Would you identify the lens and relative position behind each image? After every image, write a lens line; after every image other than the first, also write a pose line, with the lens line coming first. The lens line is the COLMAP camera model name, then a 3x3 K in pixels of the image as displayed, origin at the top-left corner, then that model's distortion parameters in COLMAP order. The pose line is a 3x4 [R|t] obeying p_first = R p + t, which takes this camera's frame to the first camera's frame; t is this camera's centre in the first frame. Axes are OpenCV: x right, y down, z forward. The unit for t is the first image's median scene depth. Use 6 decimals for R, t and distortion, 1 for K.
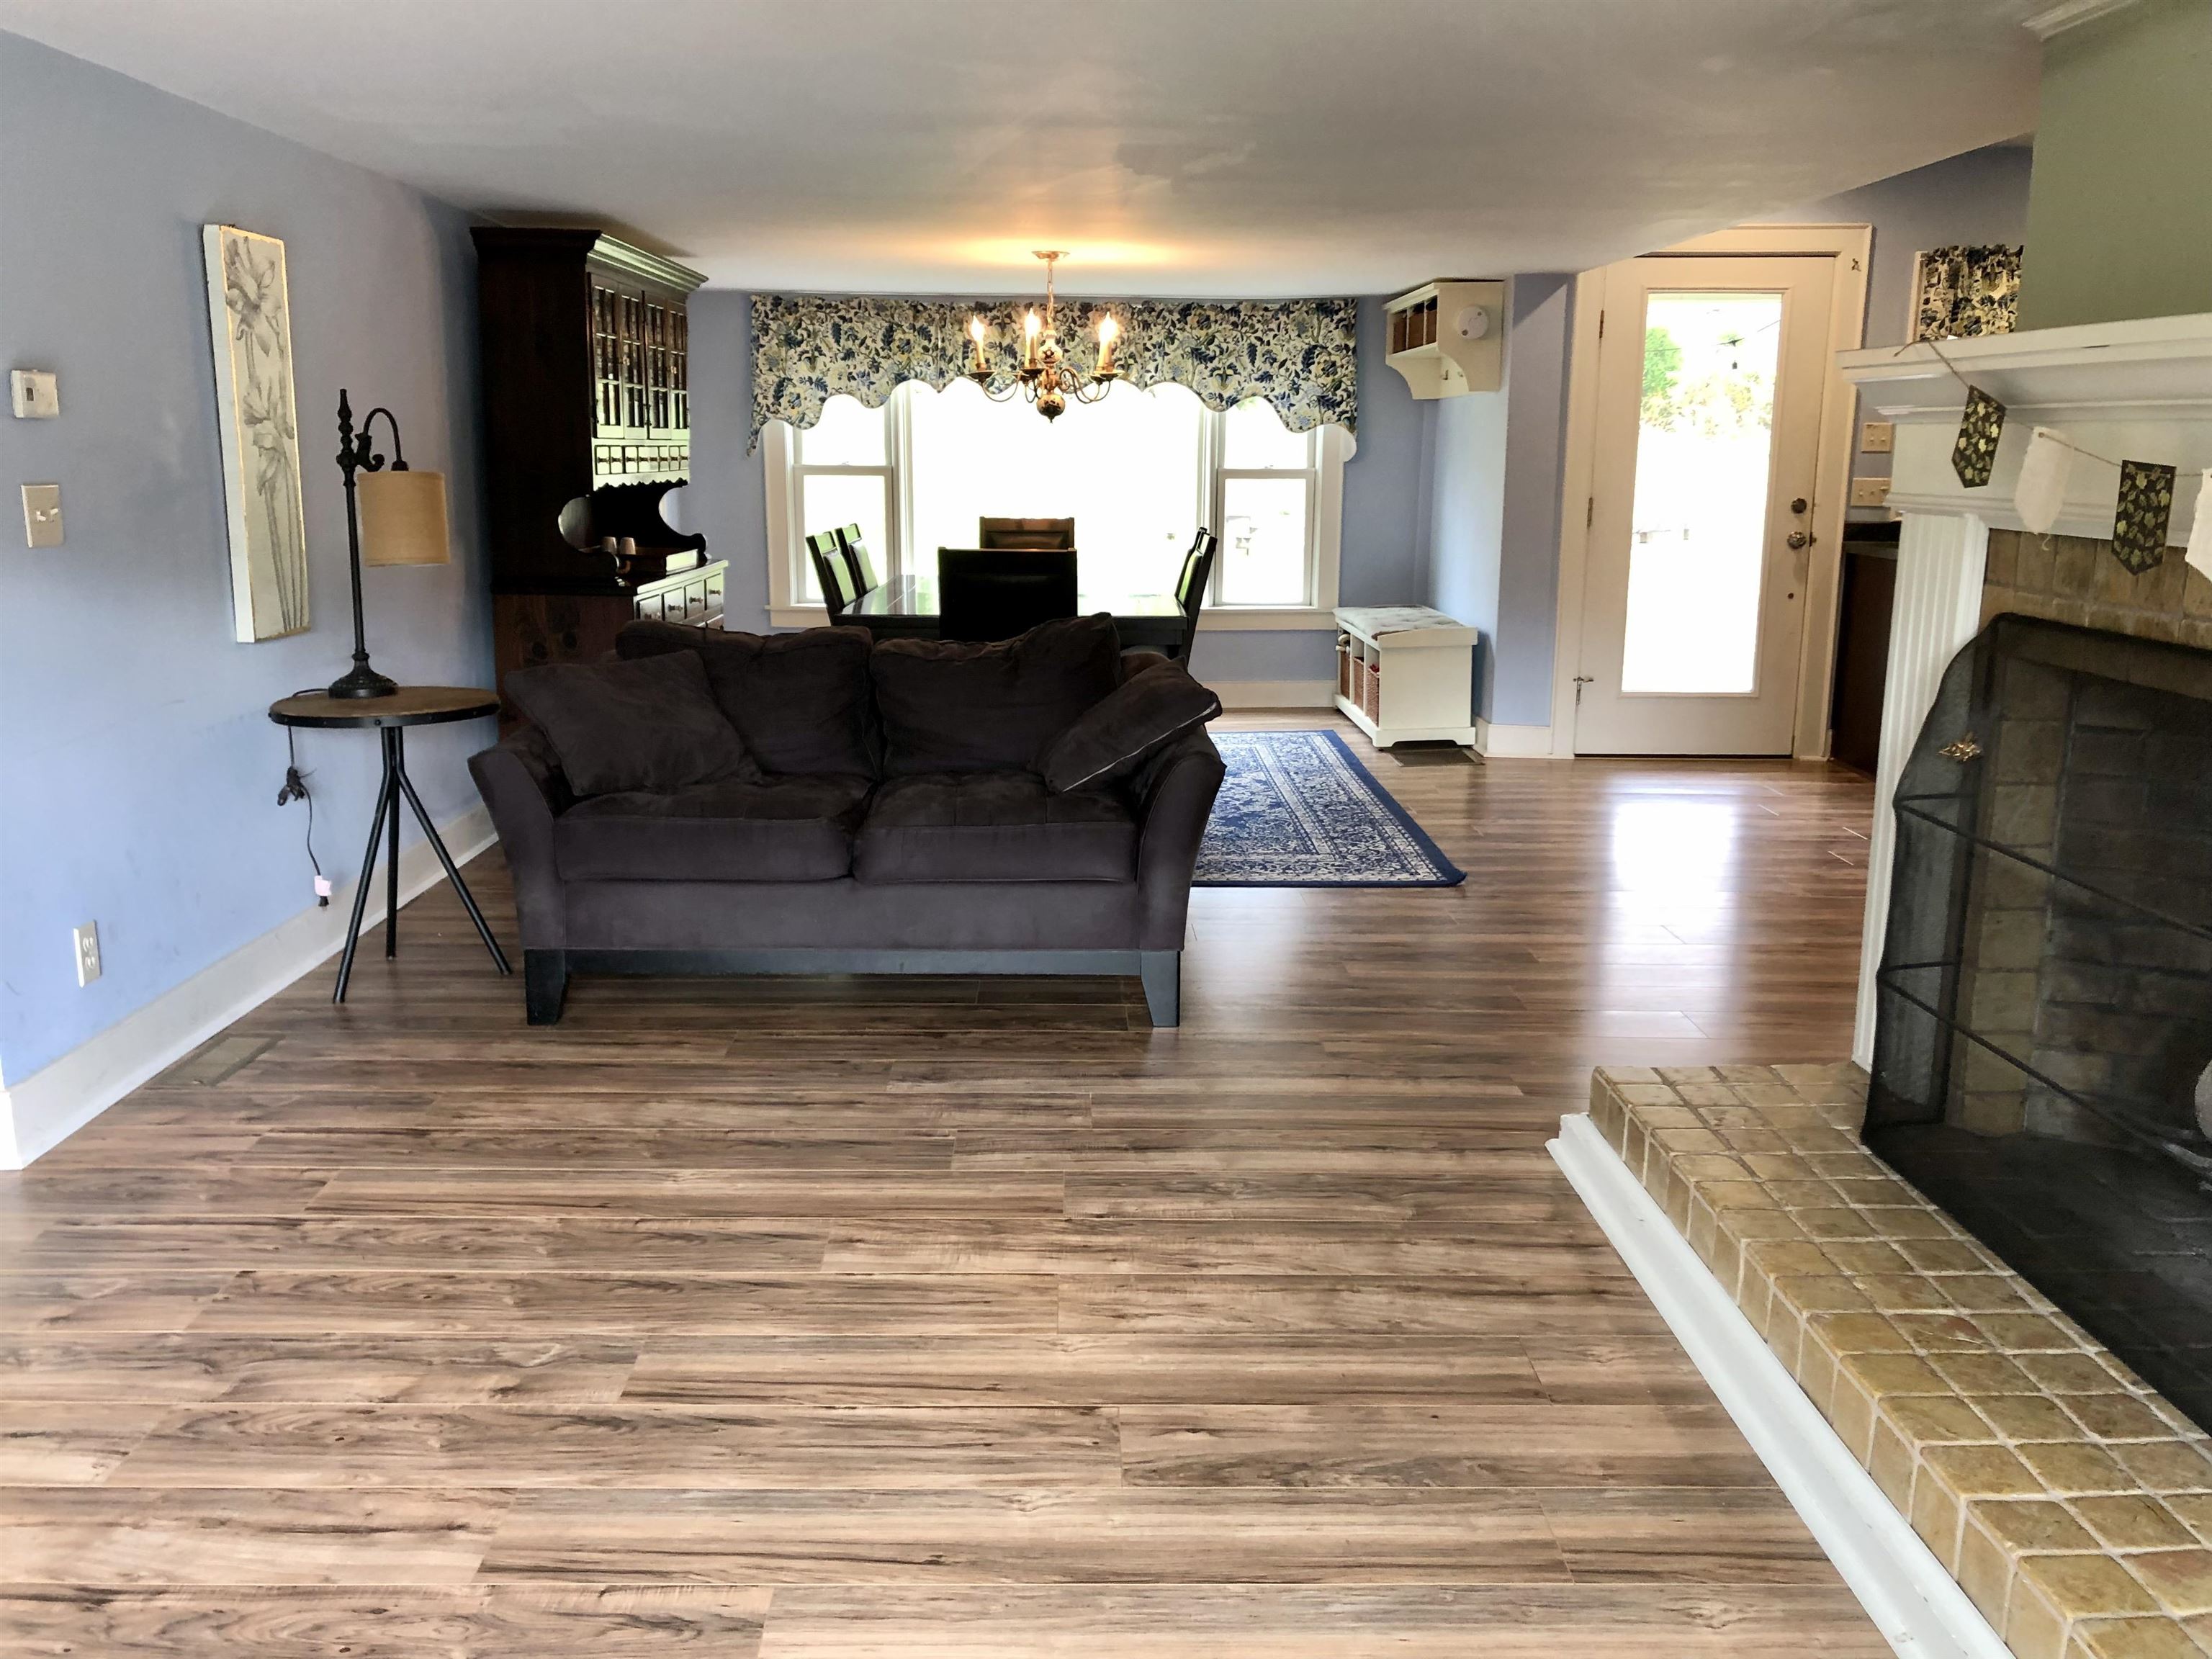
lens RADIAL K [[1826.6, 0, 1096.6], [0, 1826.6, 820.4], [0, 0, 1]] dist [0.034987, -0.014378]
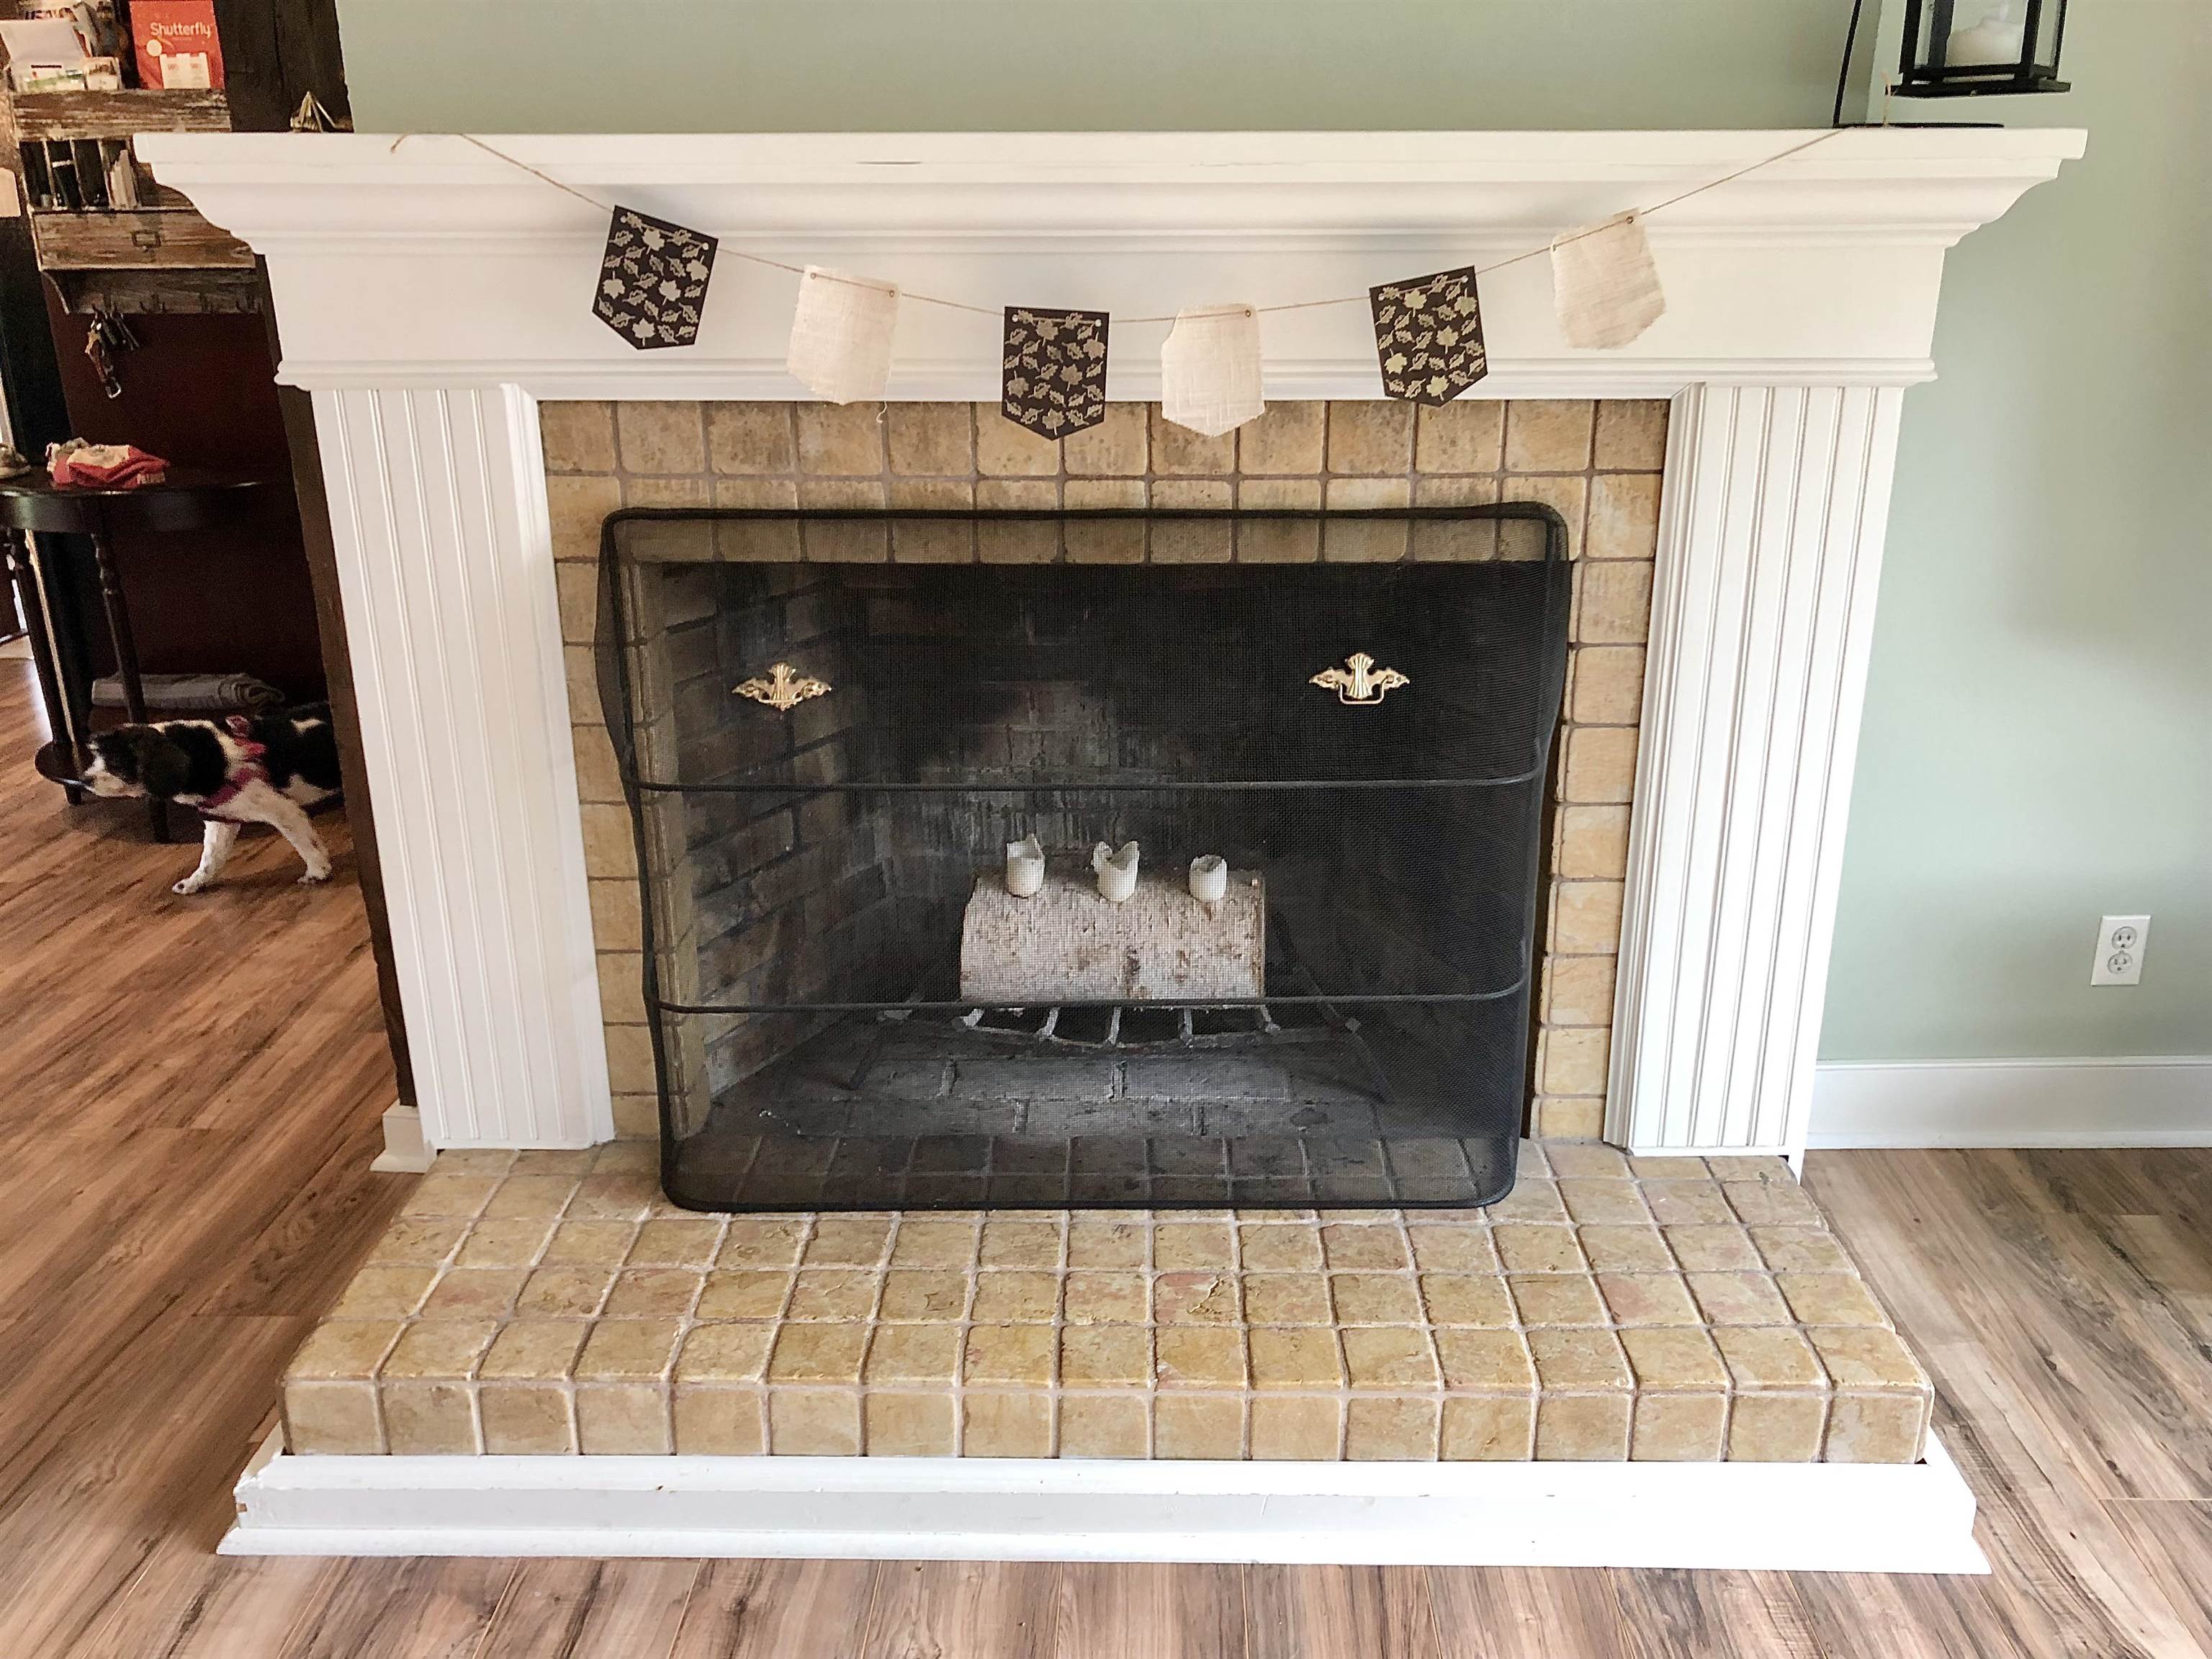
lens RADIAL K [[1826.6, 0, 1117.7], [0, 1826.6, 821.0], [0, 0, 1]] dist [0.034987, -0.014378]
pose [[0.032979, -0.335457, 0.941478, -0.274993], [0.209584, 0.923368, 0.321662, -0.208958], [-0.977234, 0.186711, 0.100758, 0.802361]]
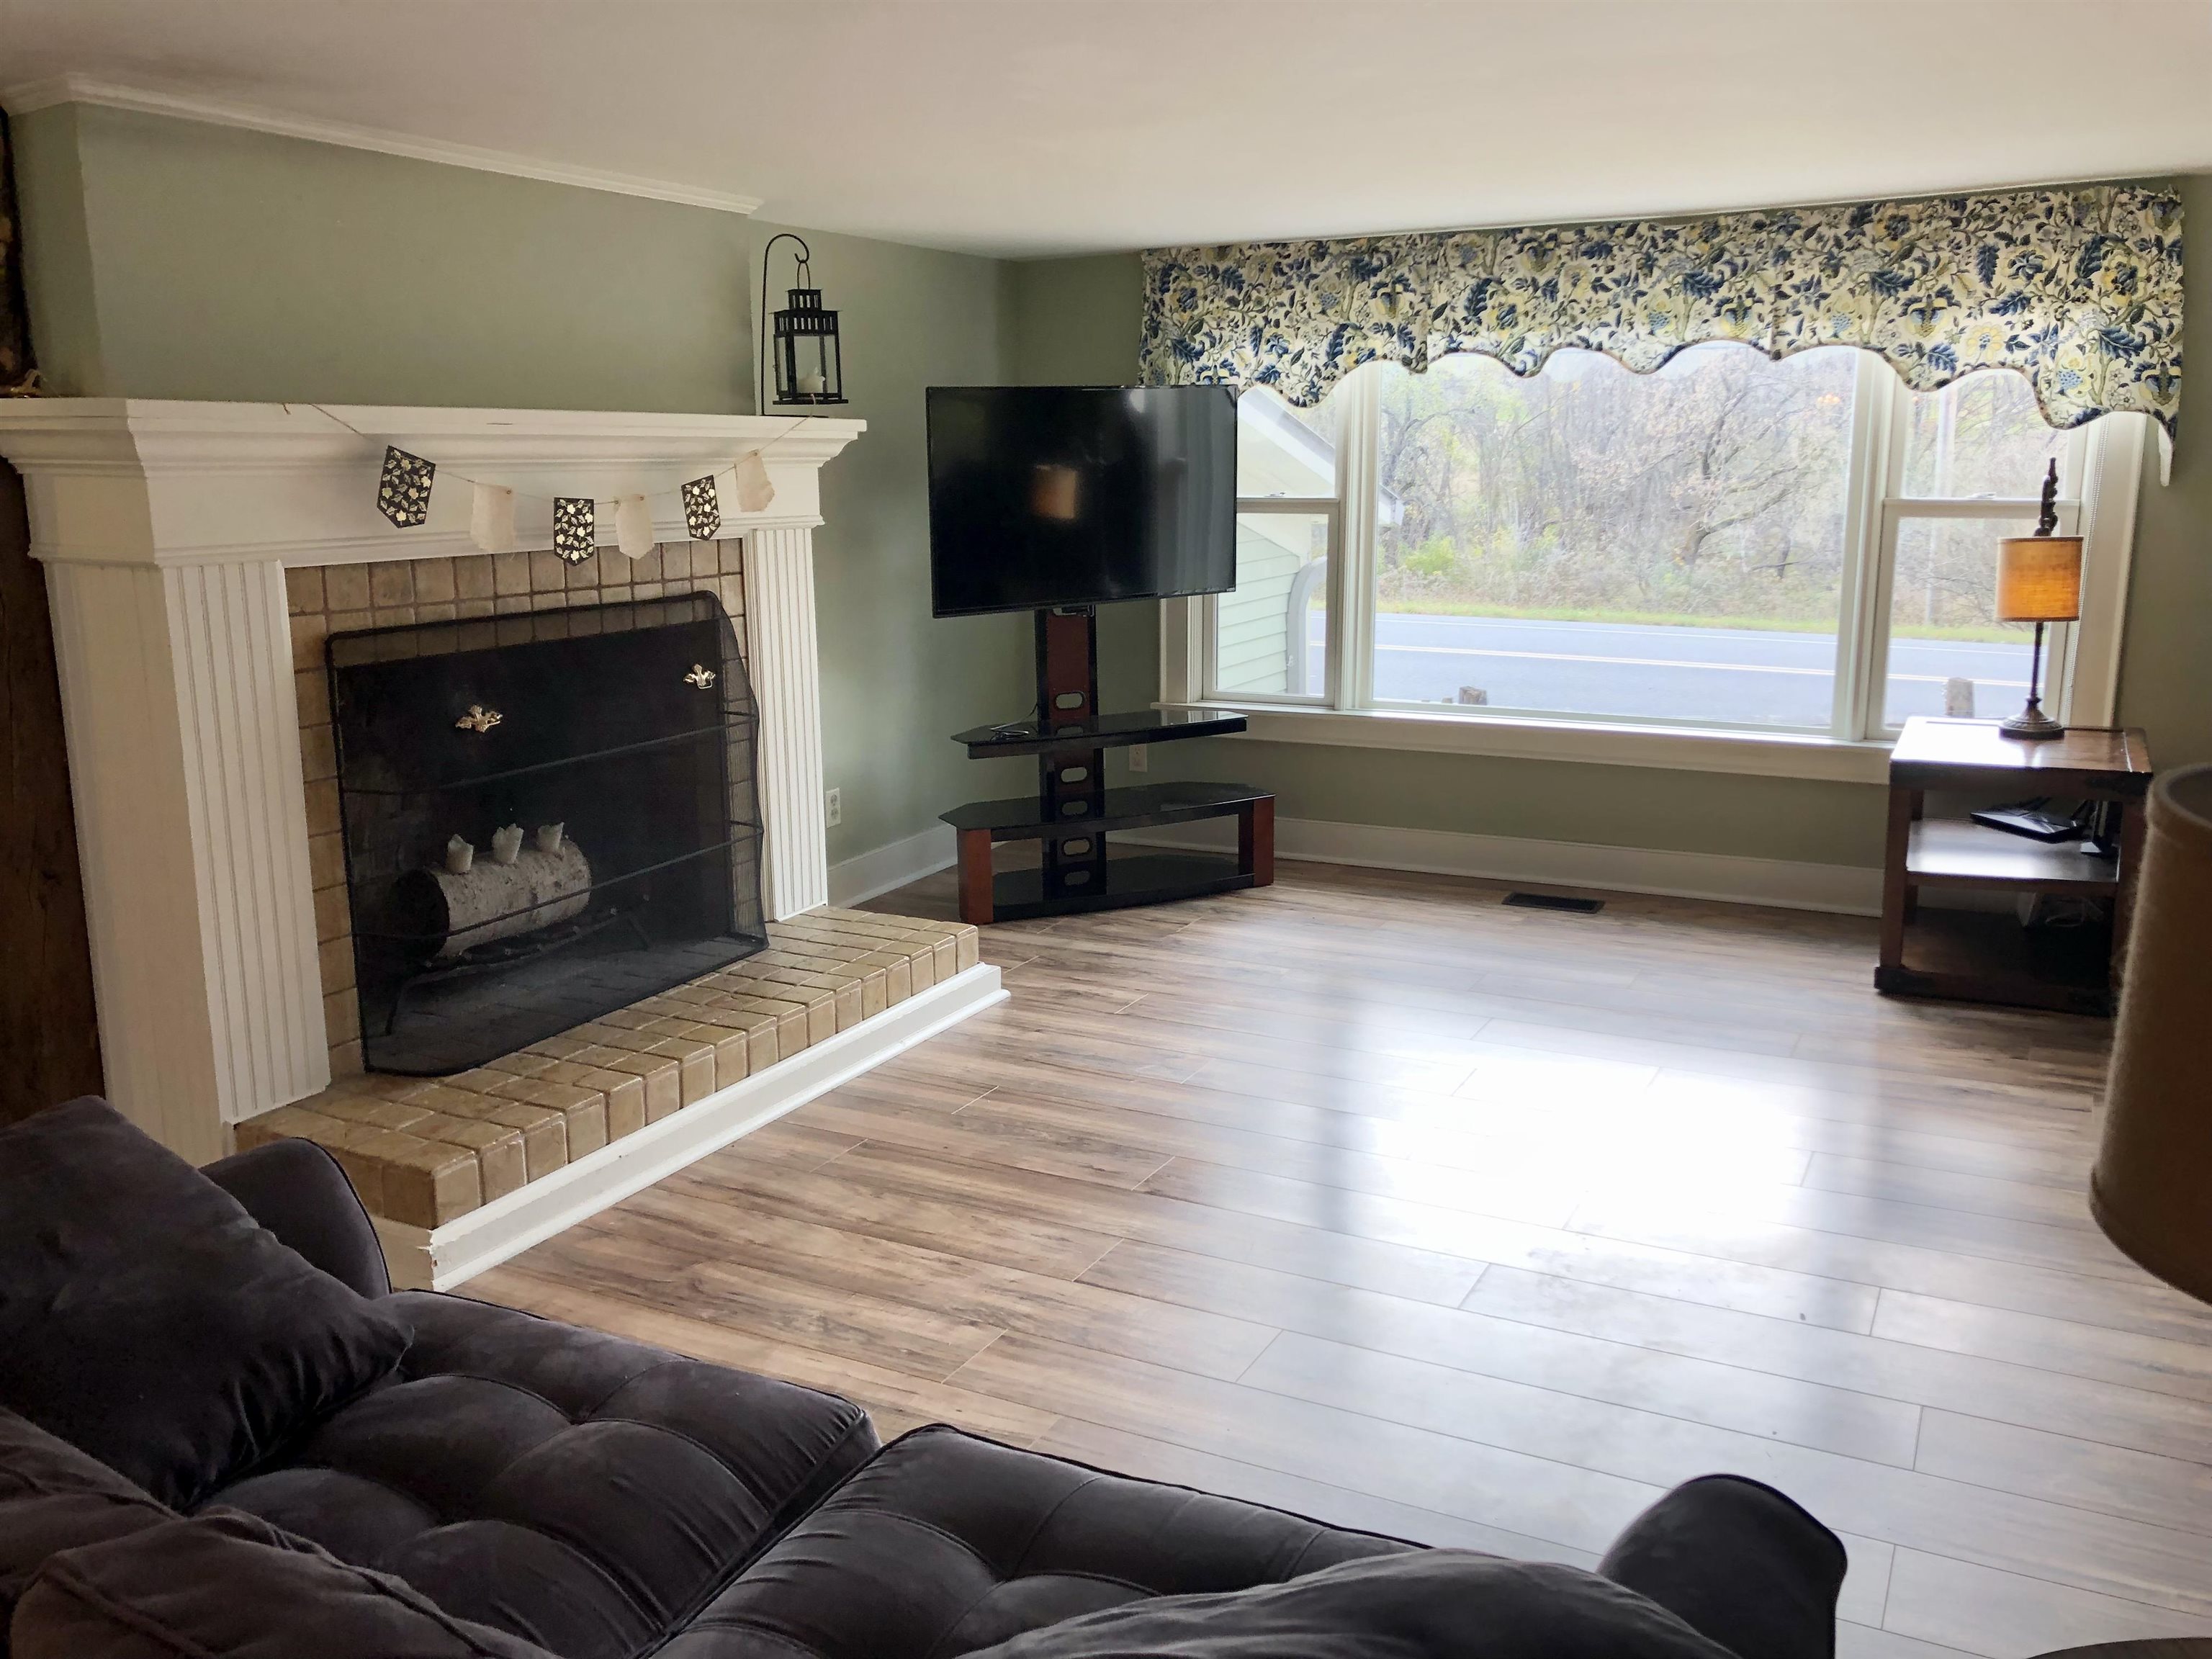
lens RADIAL K [[1826.6, 0, 1149.3], [0, 1826.6, 801.2], [0, 0, 1]] dist [0.034987, -0.014378]
pose [[-0.891558, -0.087190, 0.444435, -0.554800], [0.092890, 0.925232, 0.367856, -0.430634], [-0.443278, 0.369249, -0.816798, 1.909112]]
